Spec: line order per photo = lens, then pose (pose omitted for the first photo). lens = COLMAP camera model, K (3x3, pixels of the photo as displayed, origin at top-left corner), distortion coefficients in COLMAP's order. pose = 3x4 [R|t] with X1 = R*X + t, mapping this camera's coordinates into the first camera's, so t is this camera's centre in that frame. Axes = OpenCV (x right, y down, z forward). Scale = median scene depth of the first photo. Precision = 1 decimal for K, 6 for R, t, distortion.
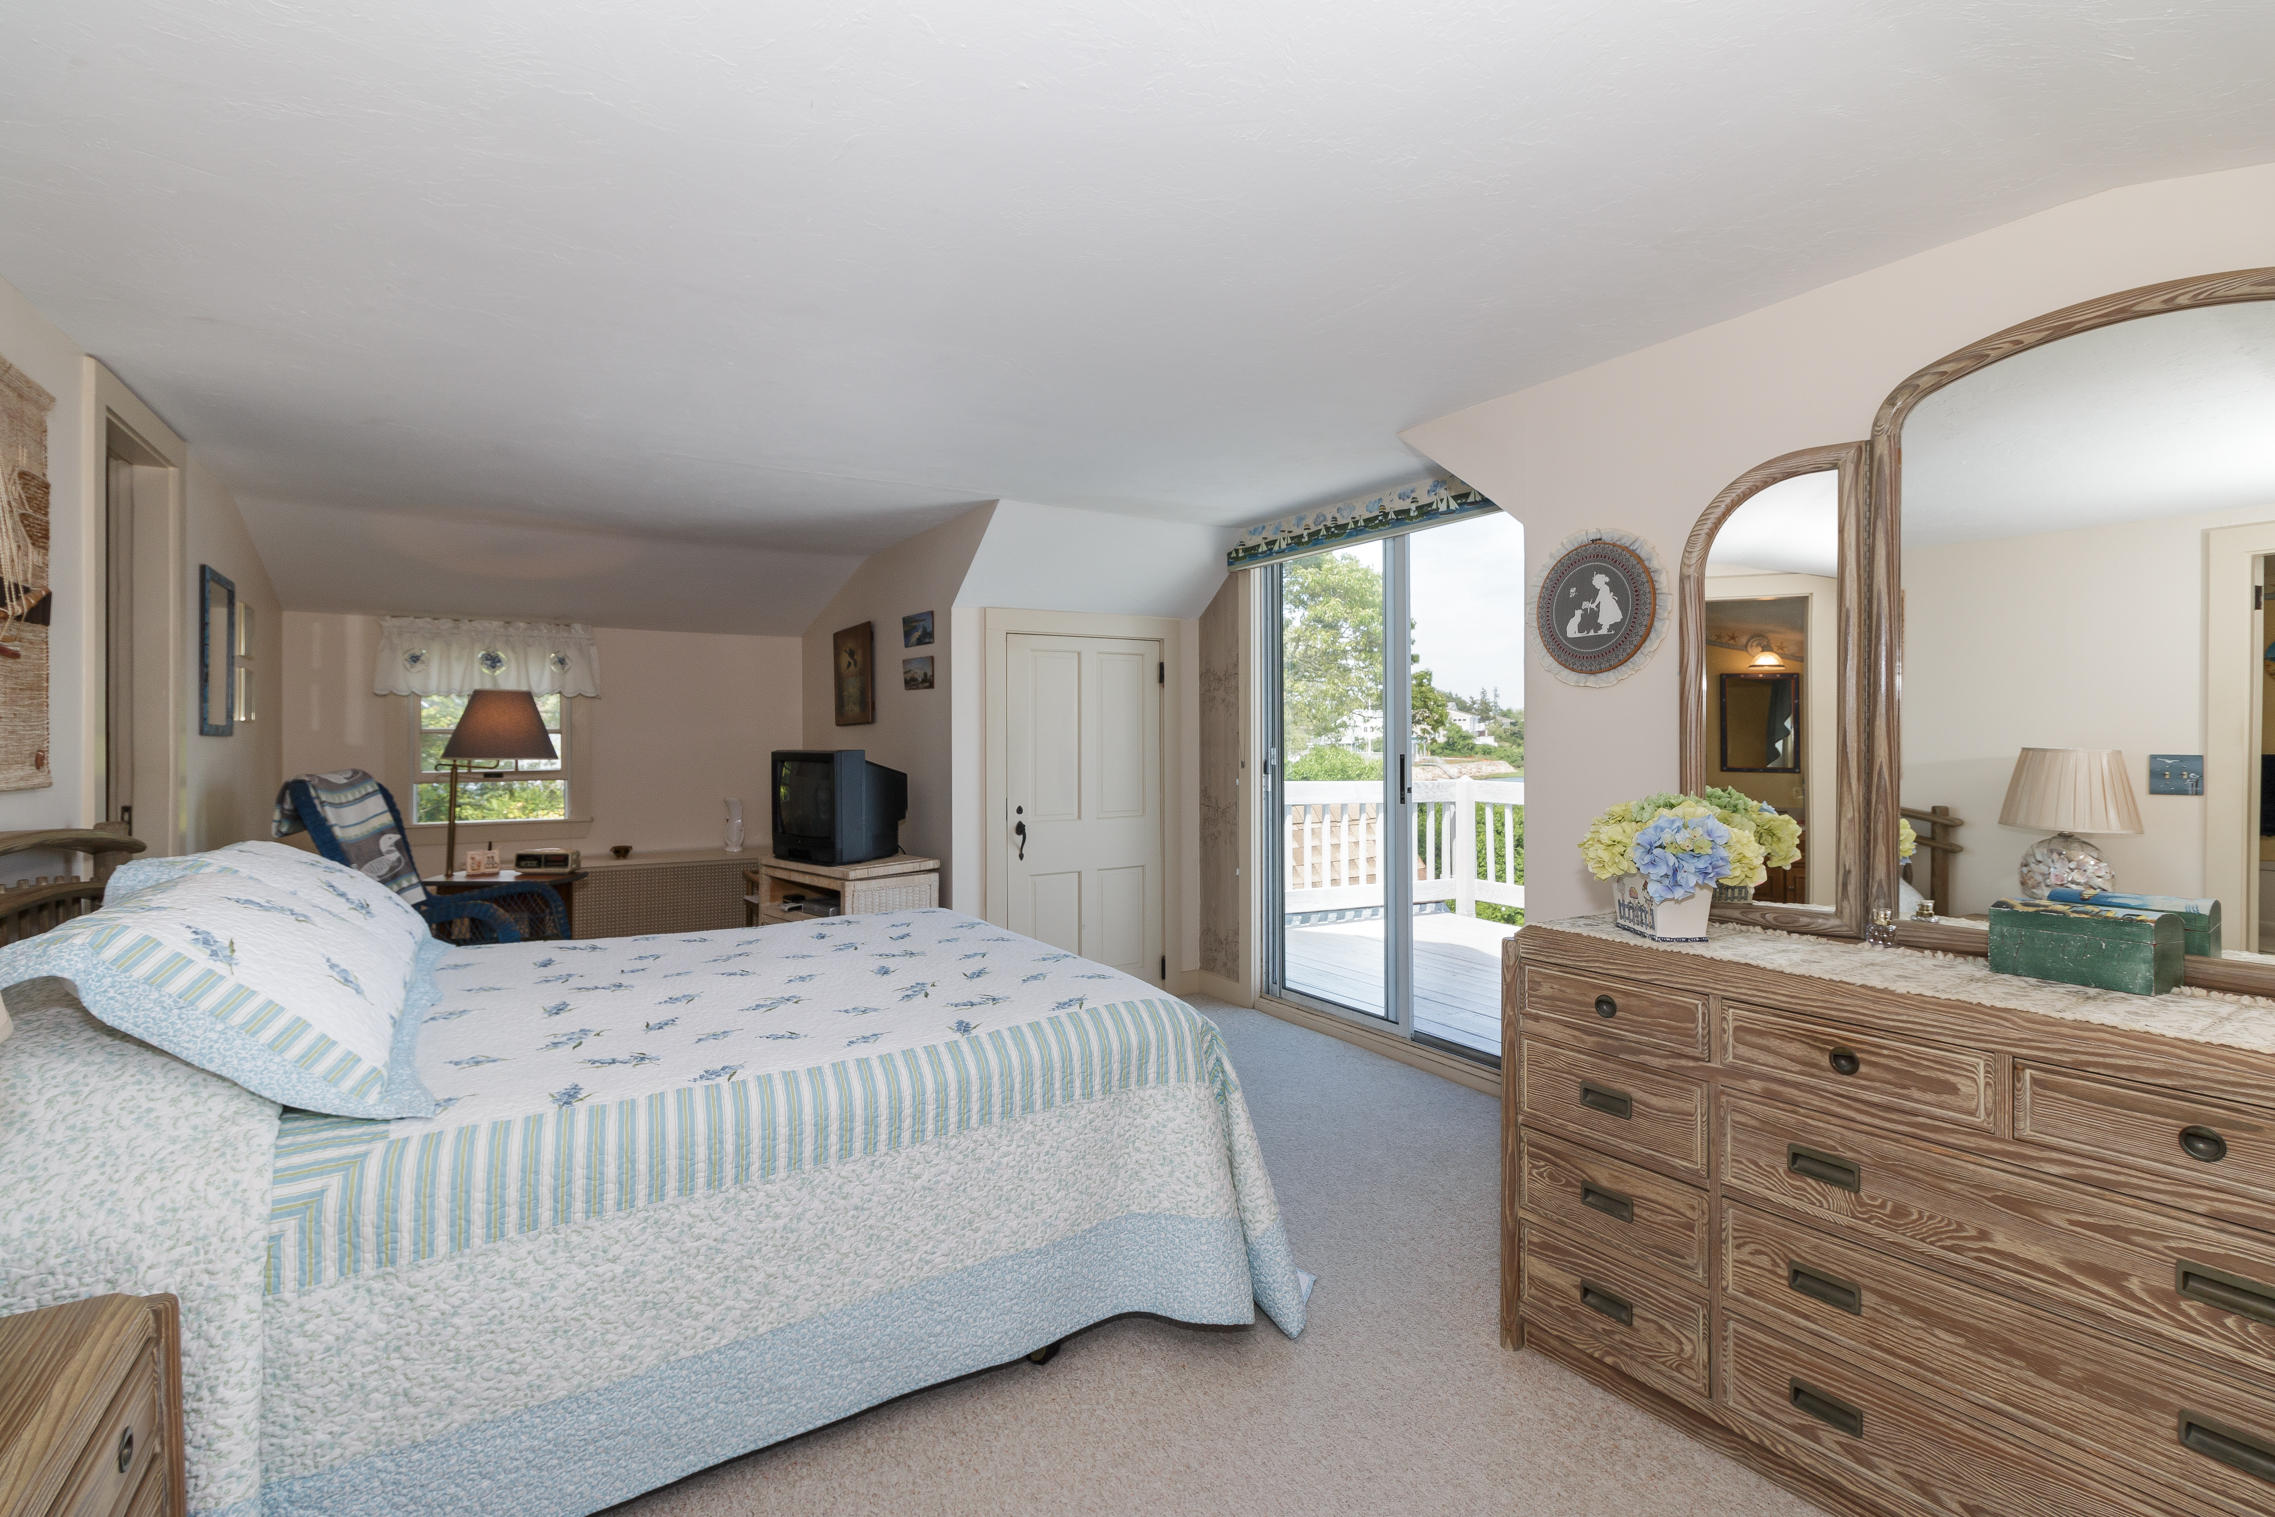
lens RADIAL K [[1043.1, 0, 1134.6], [0, 1043.1, 728.7], [0, 0, 1]] dist [-0.001172, -0.000036]
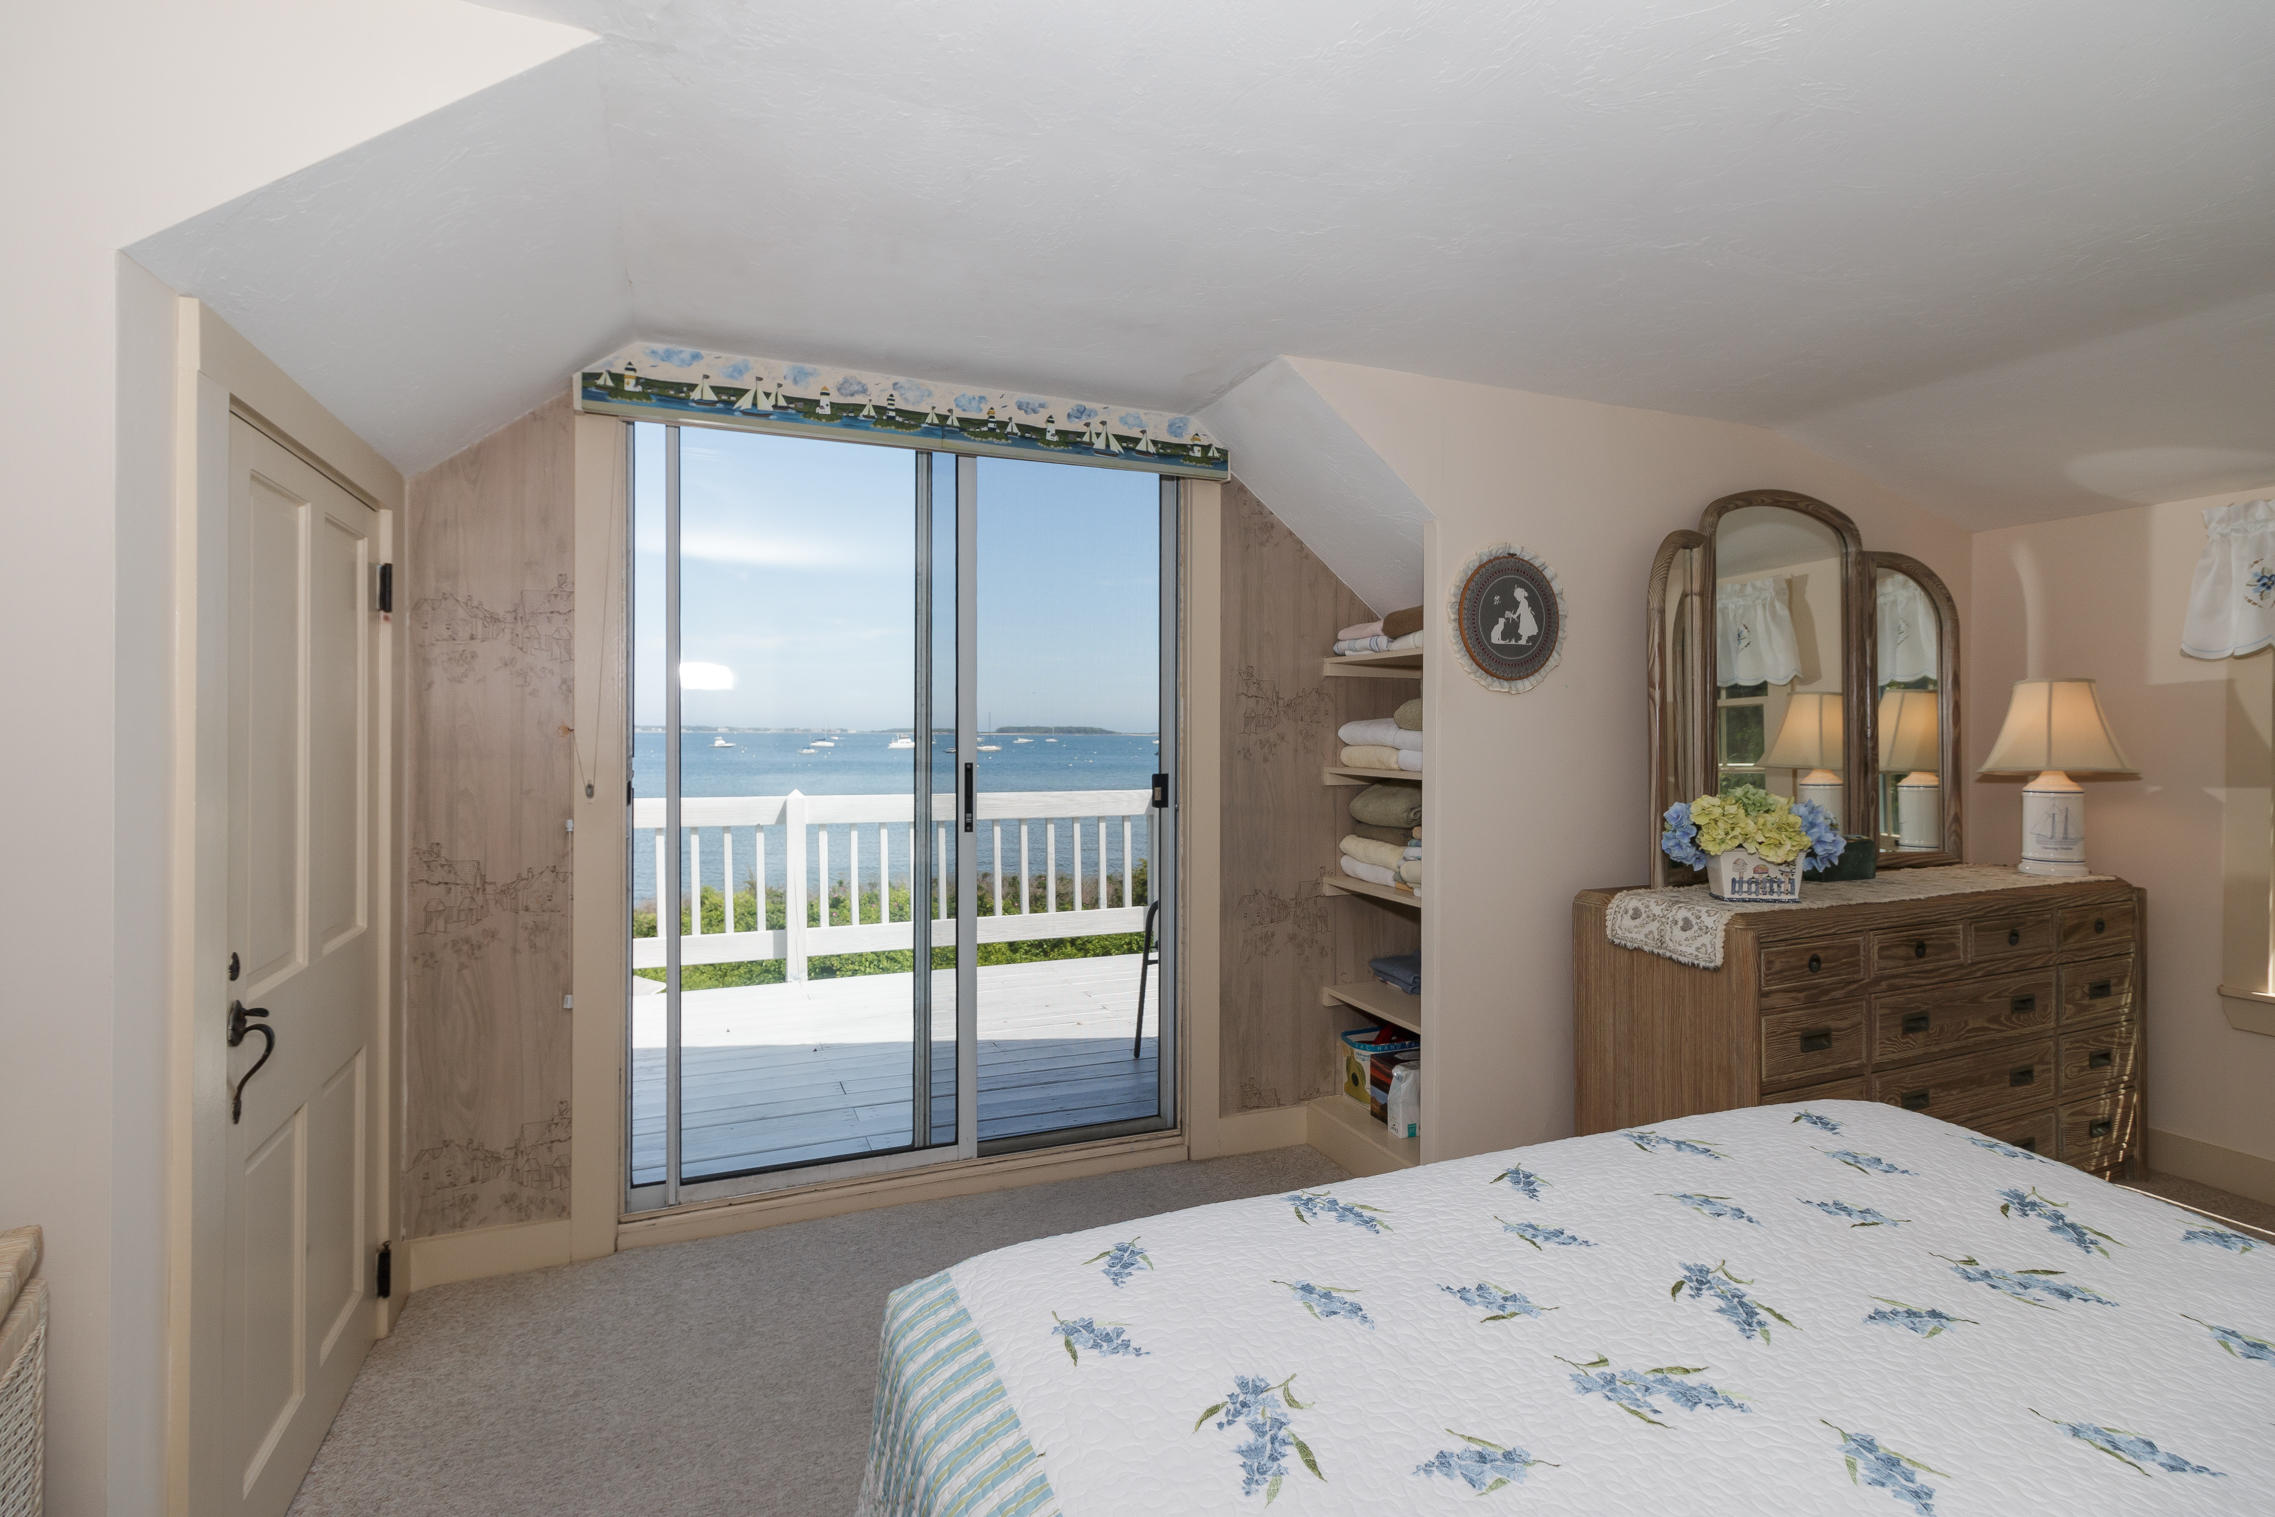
lens RADIAL K [[1043.1, 0, 1134.6], [0, 1043.1, 728.7], [0, 0, 1]] dist [-0.001172, -0.000036]
pose [[0.168589, 0.007825, 0.985655, -0.664977], [-0.012129, 0.999909, -0.005864, 0.007194], [-0.985612, -0.010967, 0.168669, 1.190458]]
